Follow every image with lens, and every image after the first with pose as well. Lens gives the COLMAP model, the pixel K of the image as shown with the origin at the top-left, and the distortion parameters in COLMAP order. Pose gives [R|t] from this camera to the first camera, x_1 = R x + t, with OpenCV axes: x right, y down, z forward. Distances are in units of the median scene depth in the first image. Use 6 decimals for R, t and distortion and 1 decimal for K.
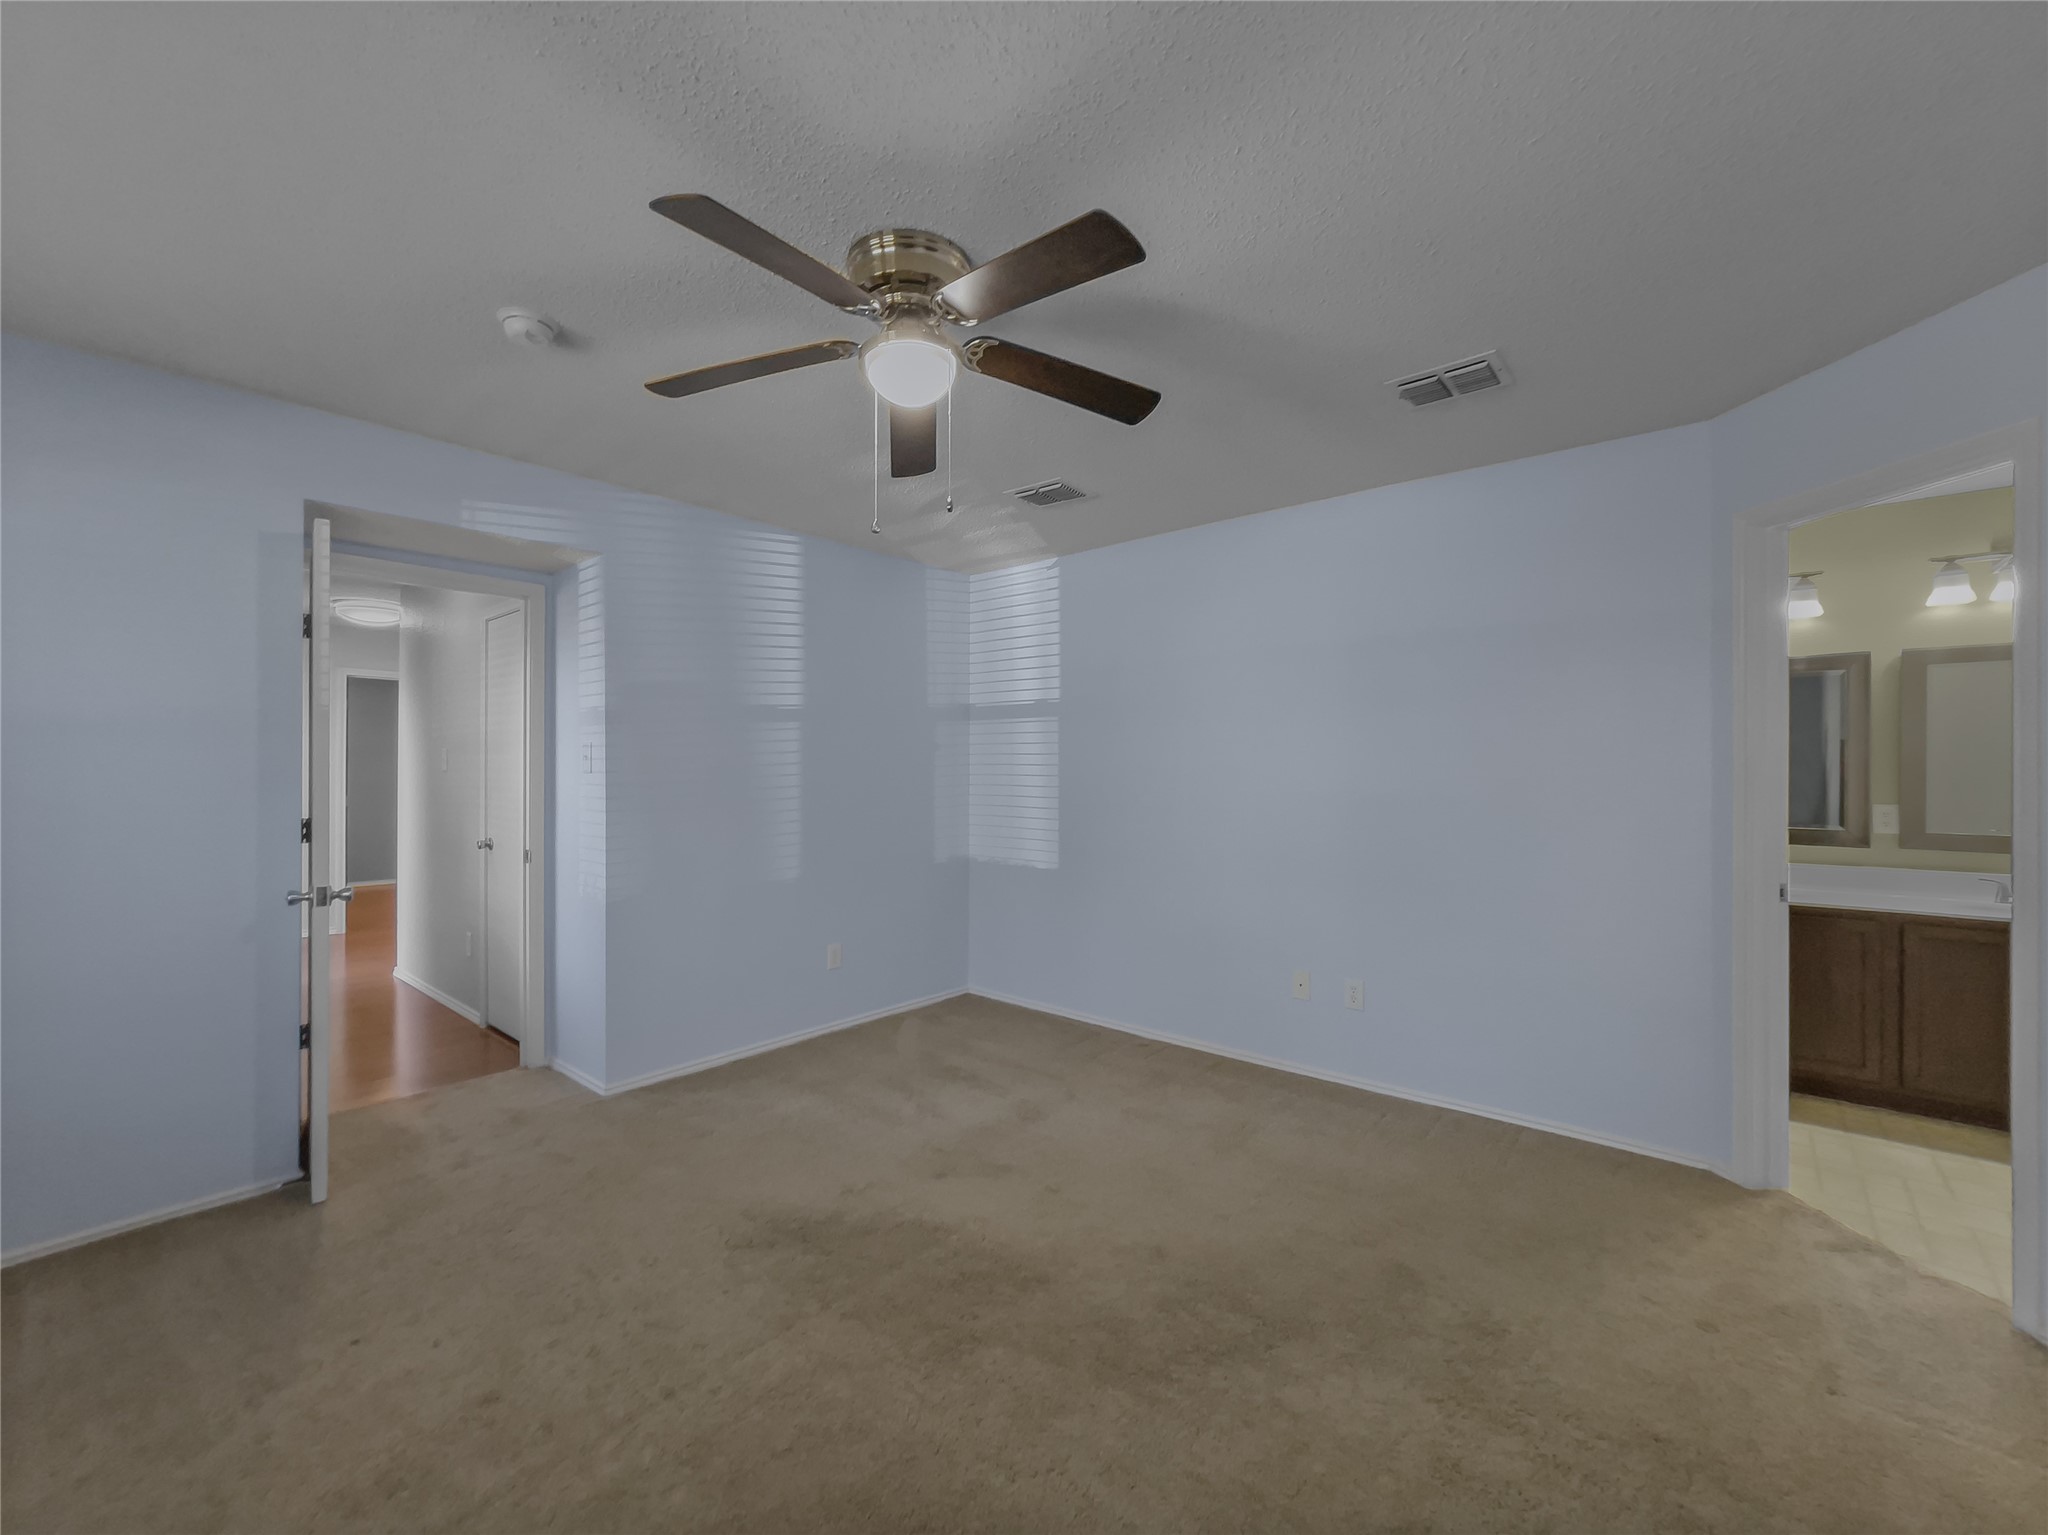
lens RADIAL K [[842.7, 0, 1024.0], [0, 842.7, 767.5], [0, 0, 1]] dist [-0.000766, 0.006572]
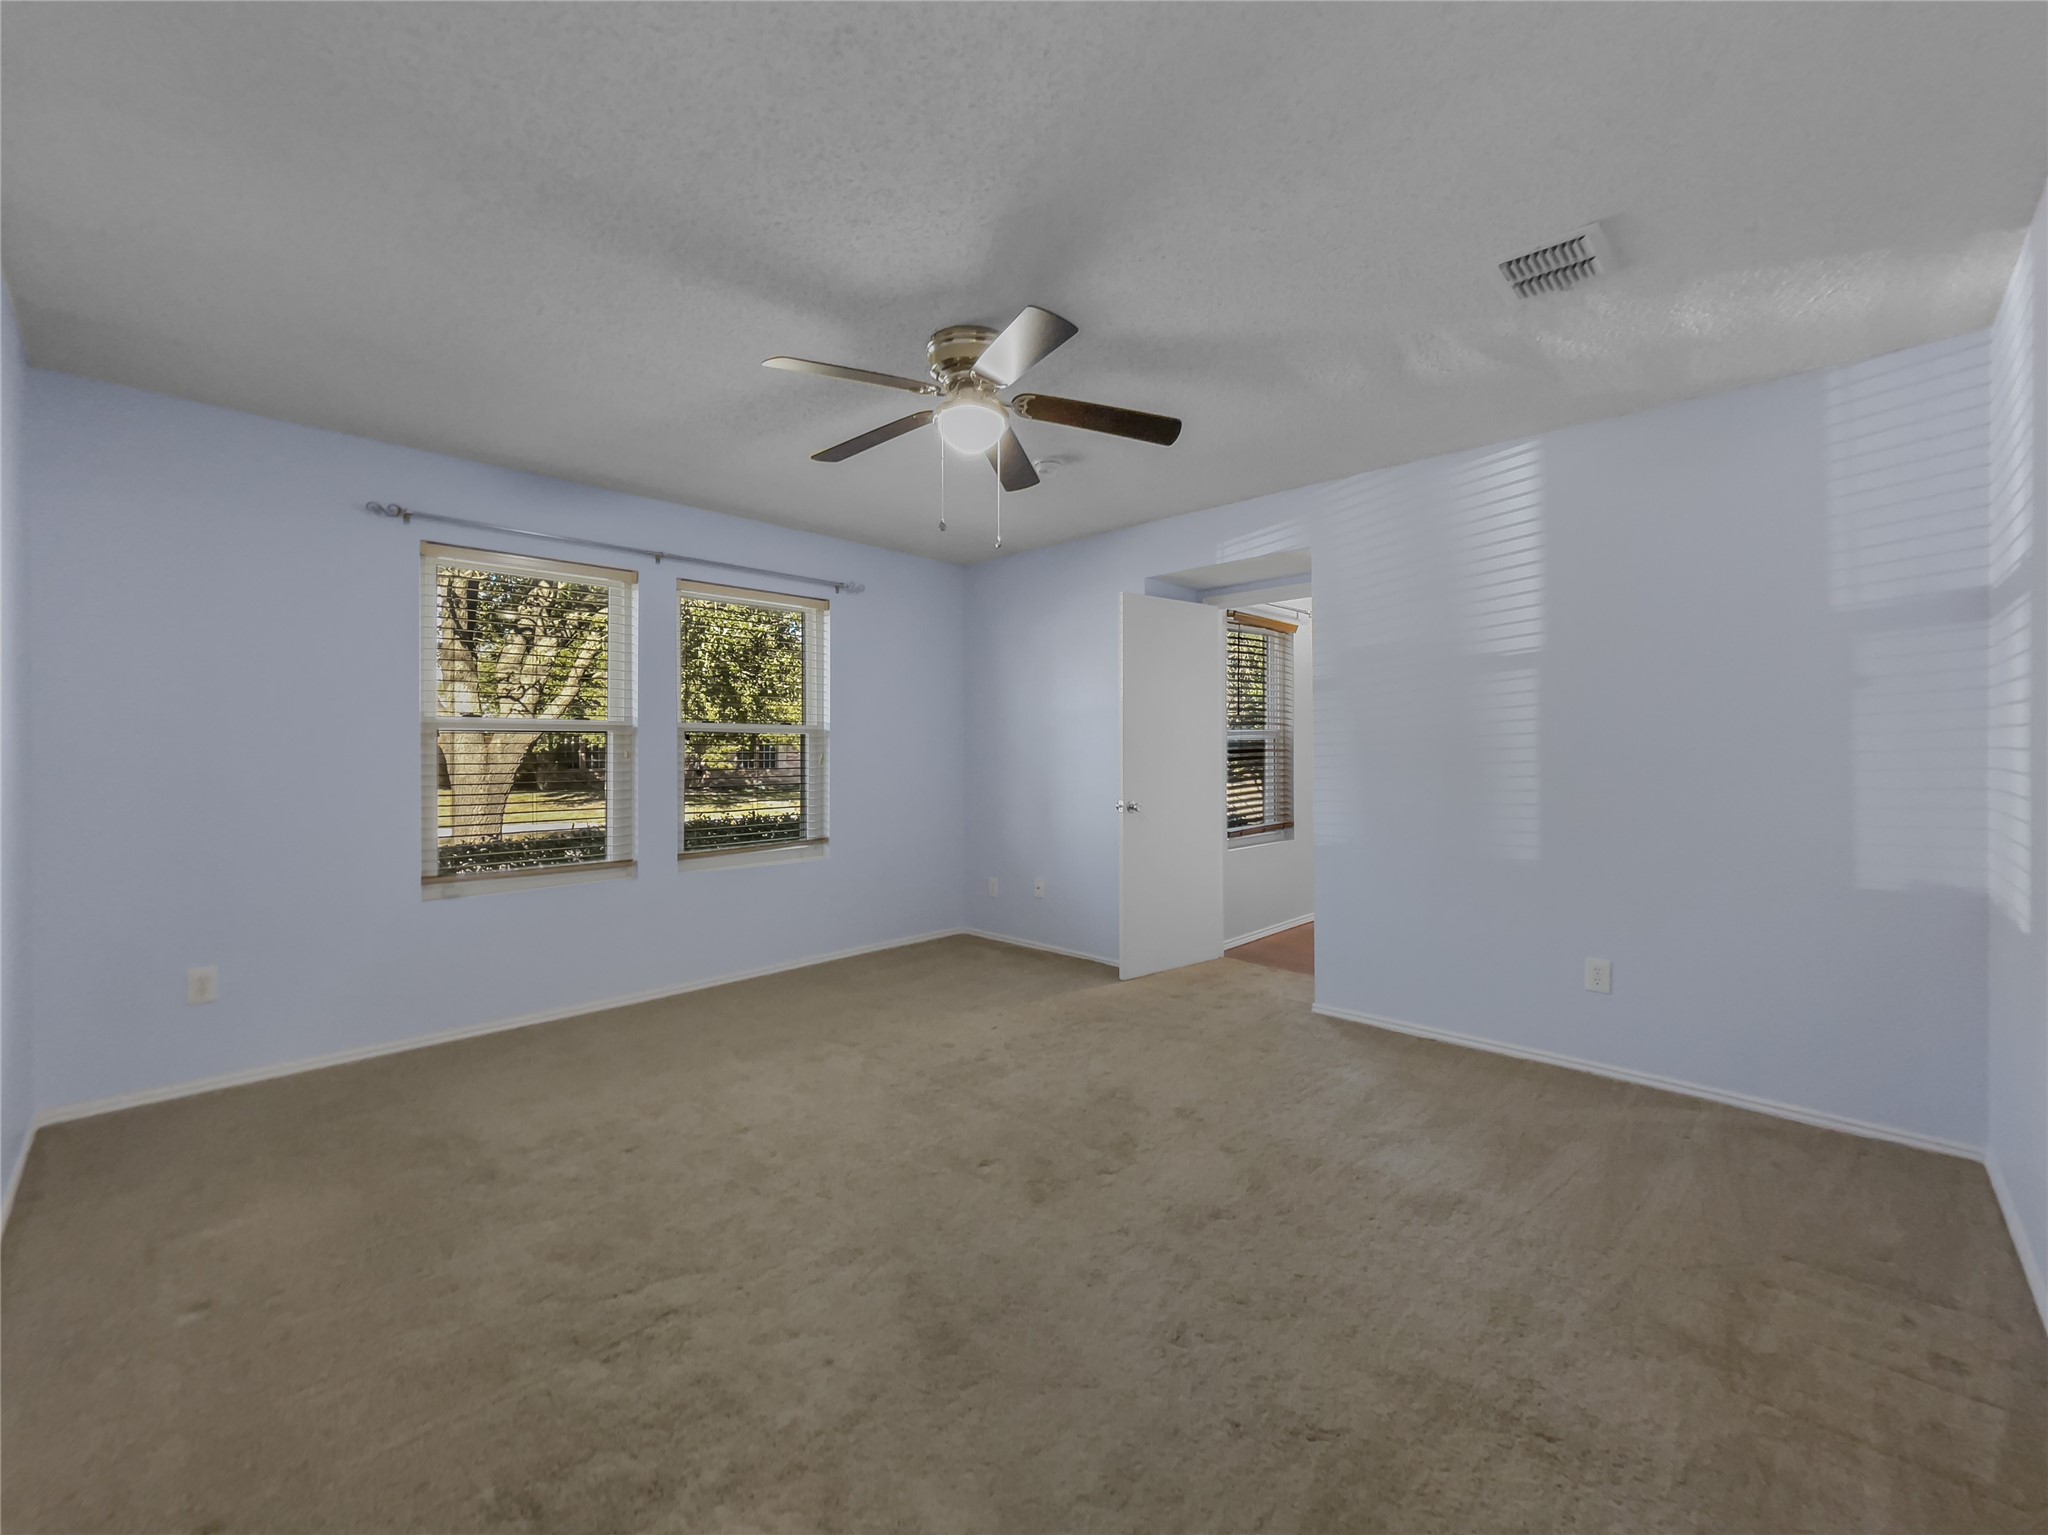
lens RADIAL K [[842.7, 0, 1024.0], [0, 842.7, 767.5], [0, 0, 1]] dist [-0.000766, 0.006572]
pose [[-0.058986, 0.017912, -0.998098, 0.574213], [0.006700, 0.999824, 0.017547, 0.023777], [0.998236, -0.005653, -0.059096, 0.558590]]
